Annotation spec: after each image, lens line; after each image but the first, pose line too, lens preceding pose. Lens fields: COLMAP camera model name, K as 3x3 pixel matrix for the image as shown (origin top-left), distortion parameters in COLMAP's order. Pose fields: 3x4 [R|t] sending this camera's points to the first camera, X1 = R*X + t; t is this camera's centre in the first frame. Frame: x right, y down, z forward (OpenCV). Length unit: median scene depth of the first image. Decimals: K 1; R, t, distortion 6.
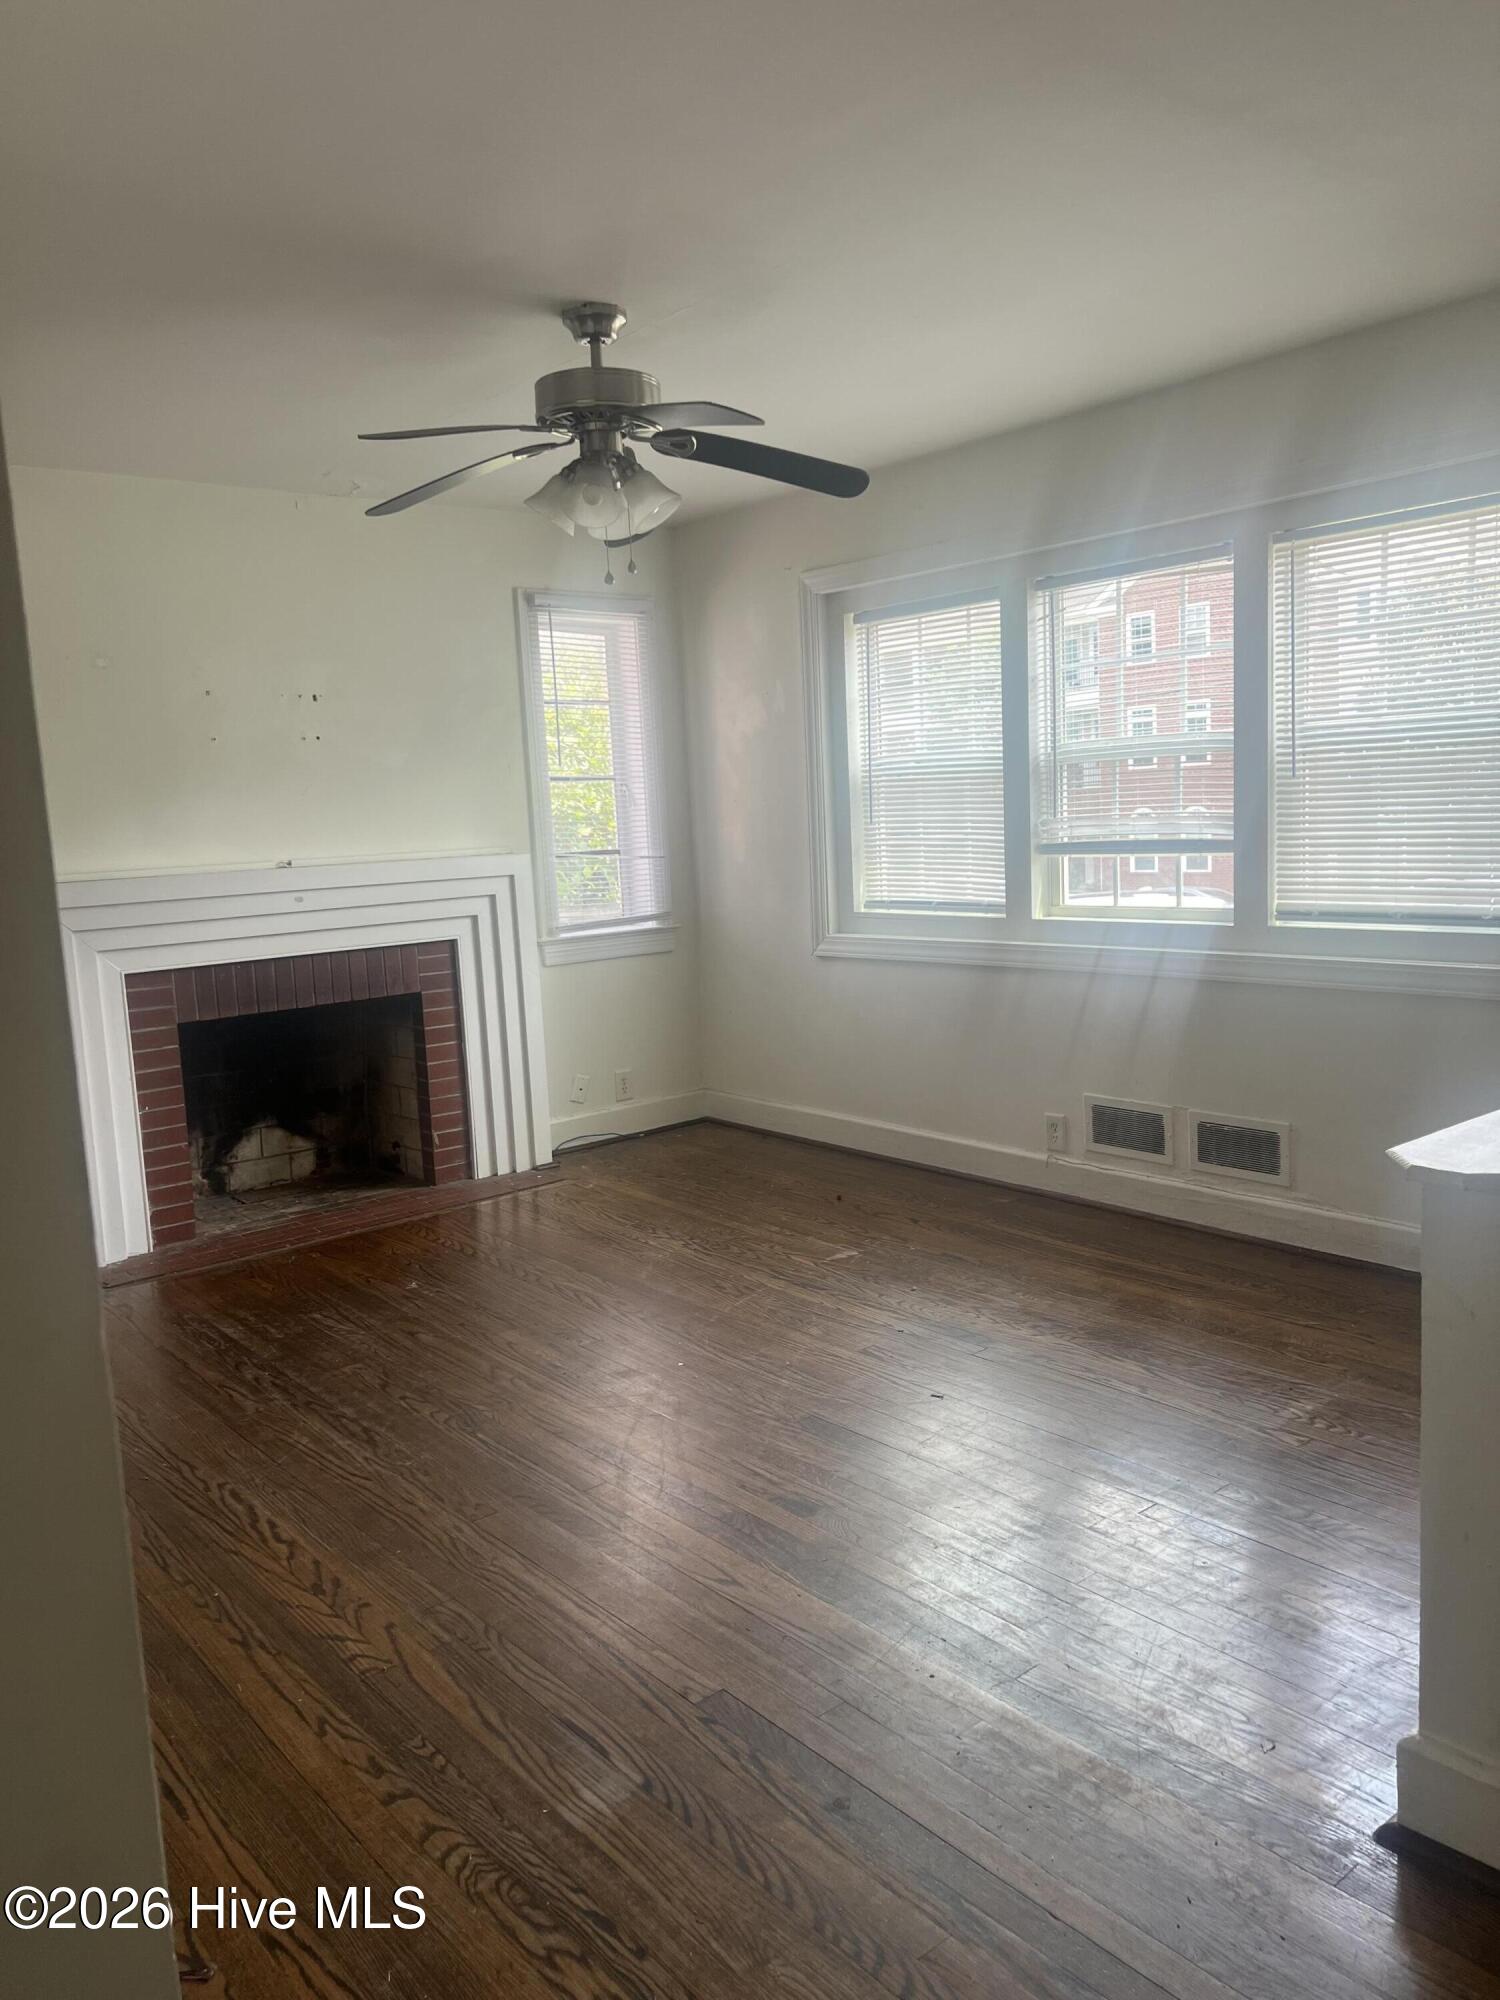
lens RADIAL K [[1504.8, 0, 765.4], [0, 1504.8, 990.1], [0, 0, 1]] dist [0.044764, -0.051573]
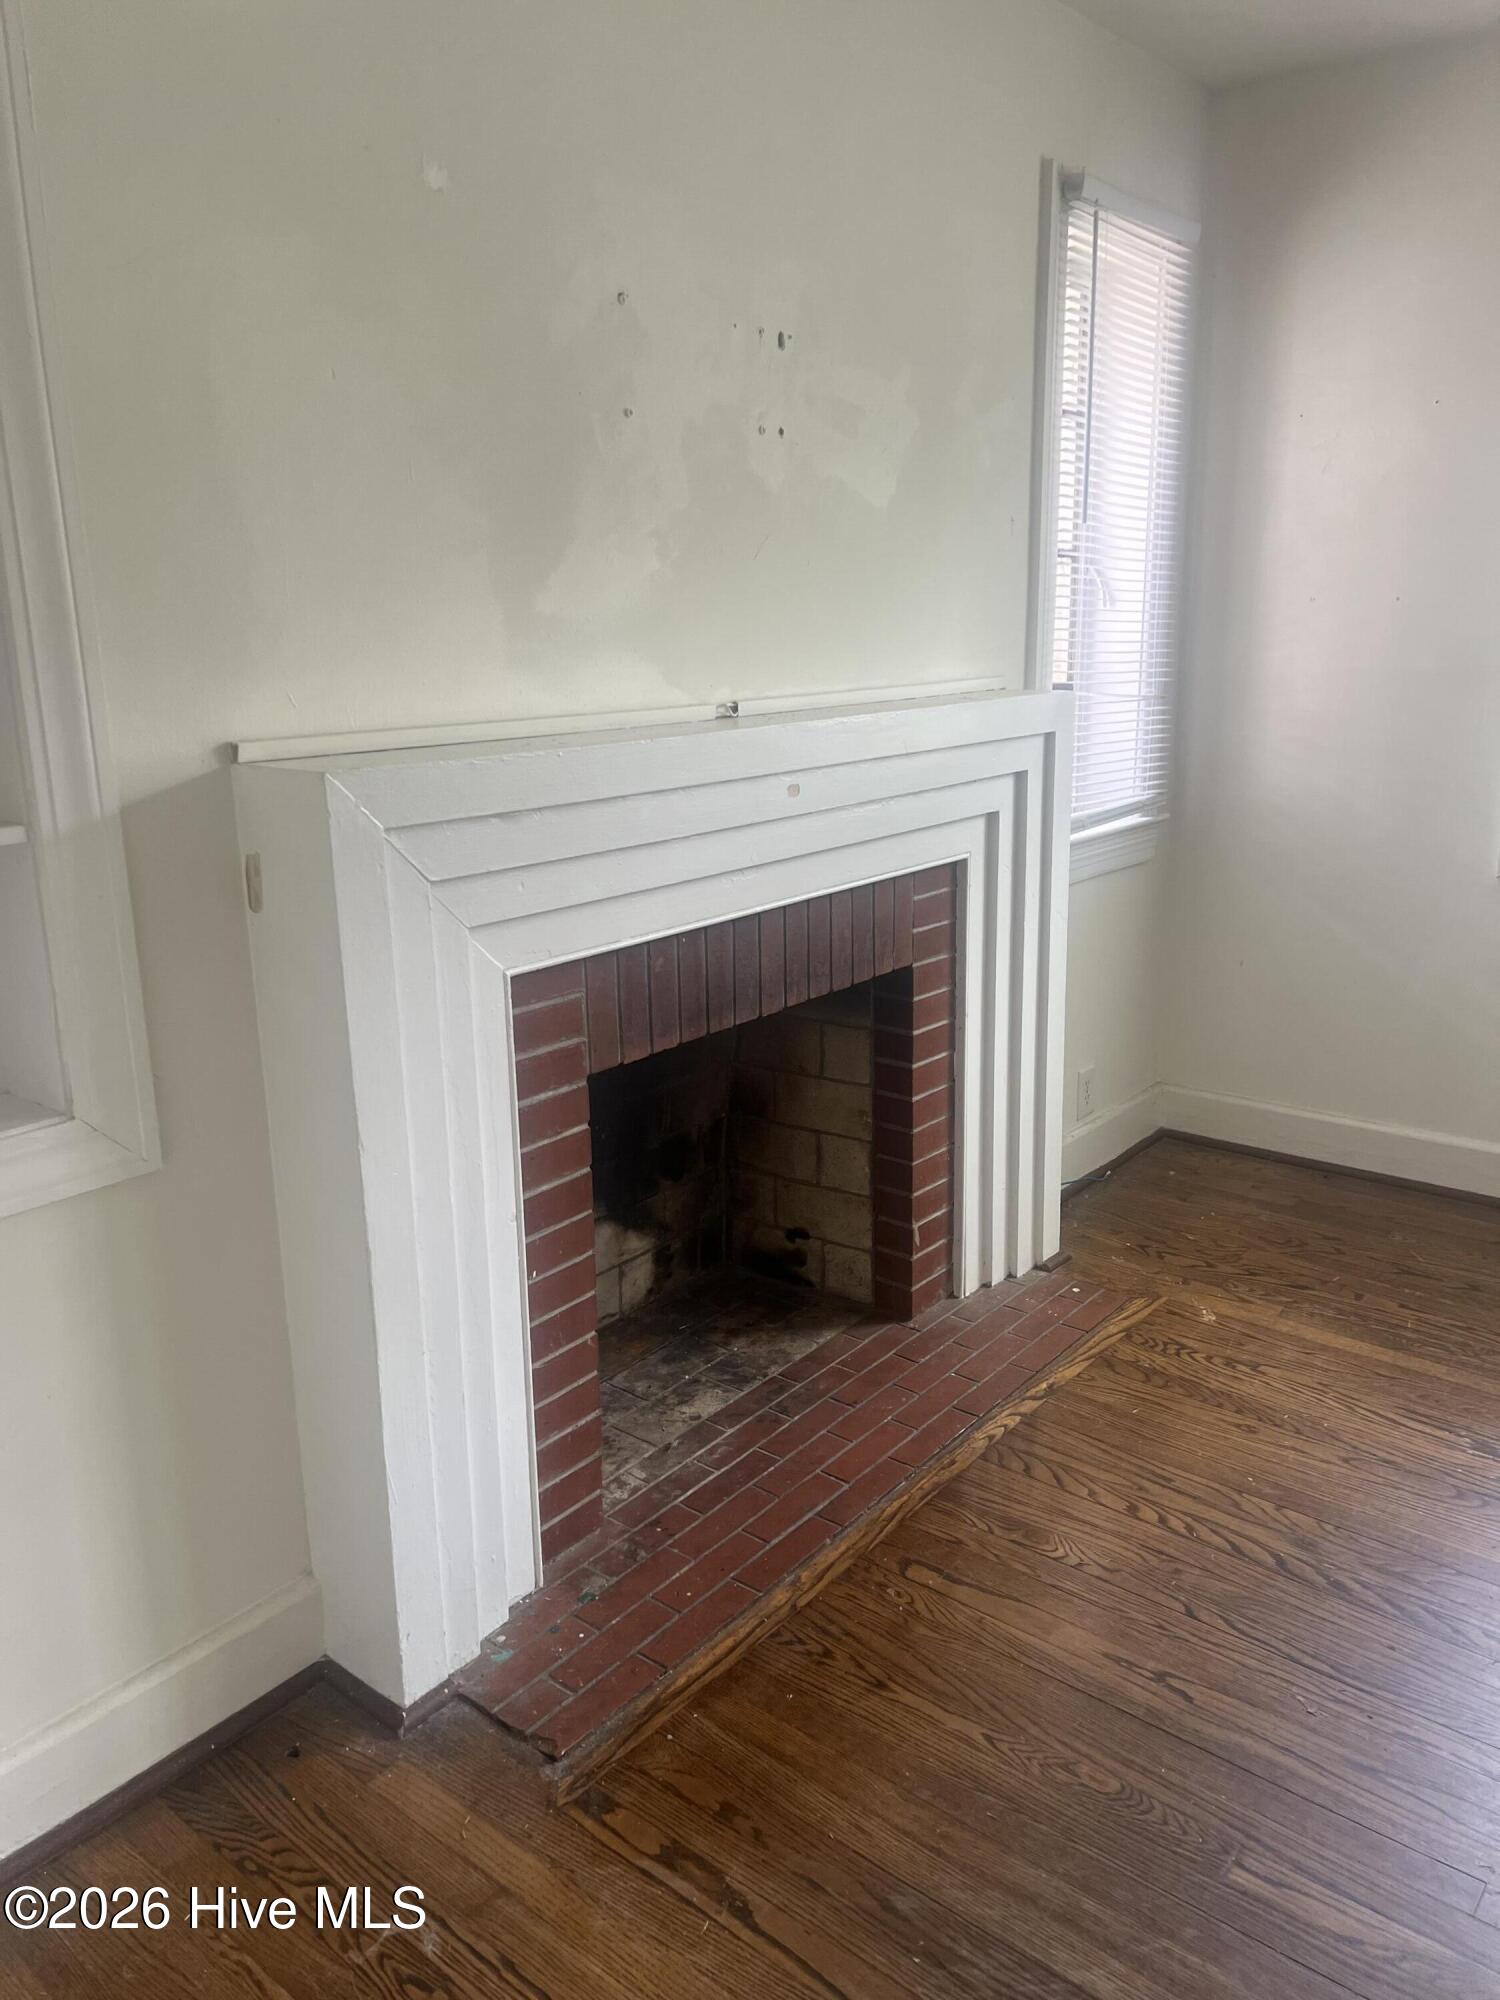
lens RADIAL K [[1504.8, 0, 741.3], [0, 1504.8, 1000.0], [0, 0, 1]] dist [0.044764, -0.051573]
pose [[0.983342, -0.014268, 0.181203, -0.367190], [-0.006442, 0.993553, 0.113188, -0.042924], [-0.181650, -0.112469, 0.976910, 0.491864]]
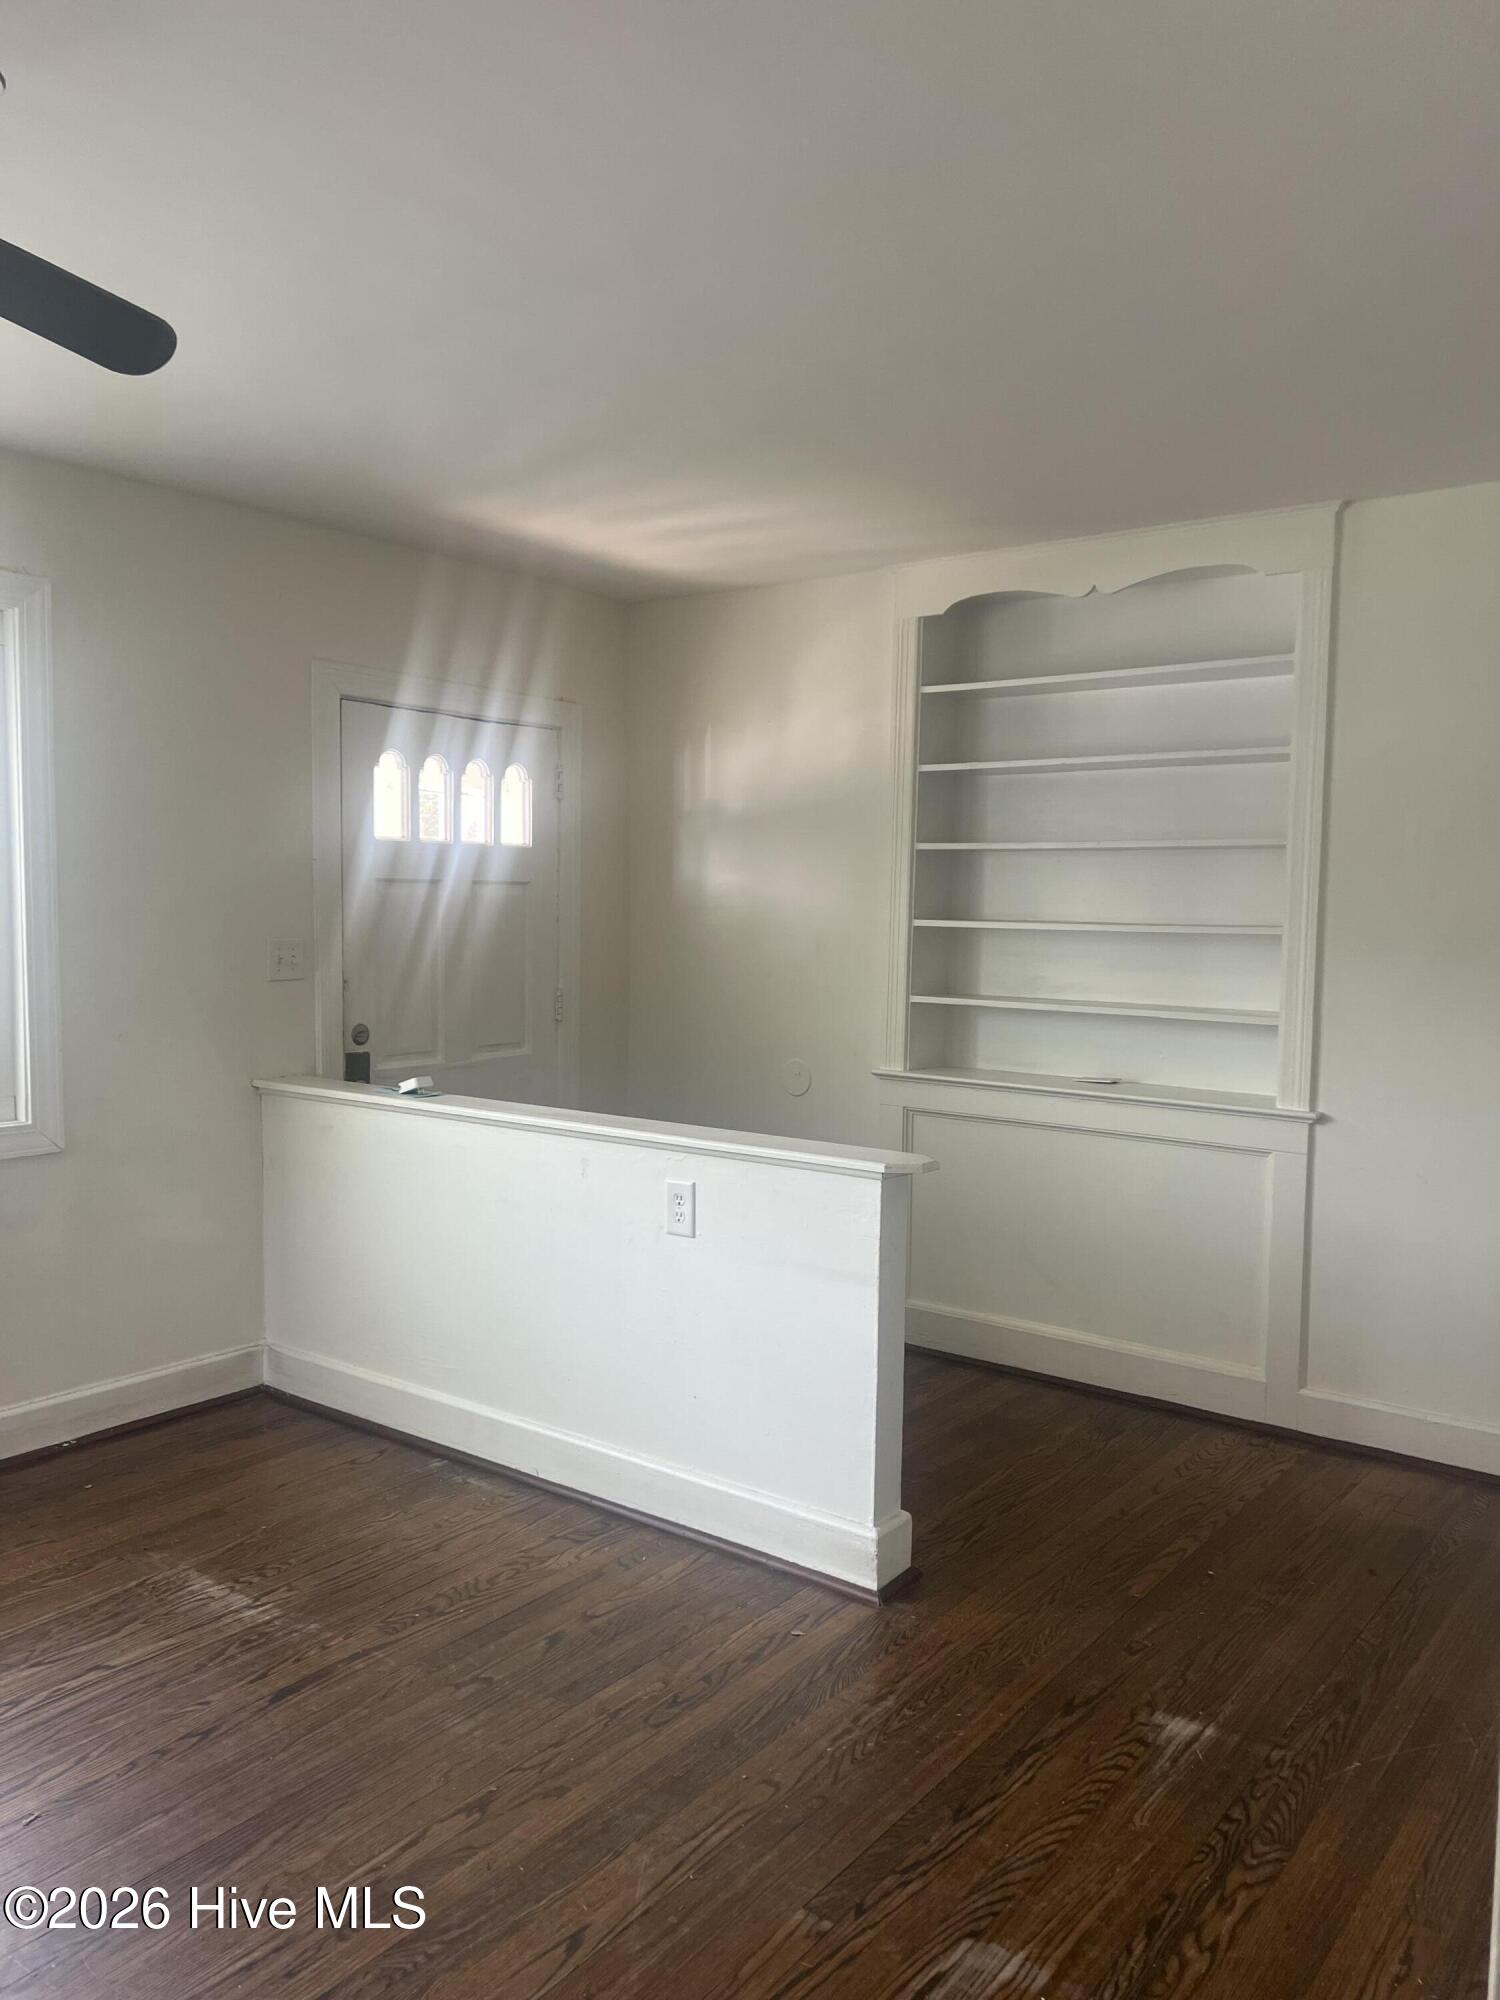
lens RADIAL K [[1504.8, 0, 757.6], [0, 1504.8, 997.9], [0, 0, 1]] dist [0.044764, -0.051573]
pose [[-0.228707, -0.022662, 0.973232, -1.408944], [0.124220, 0.990877, 0.052264, -0.211513], [-0.965537, 0.132847, -0.223806, 1.807578]]
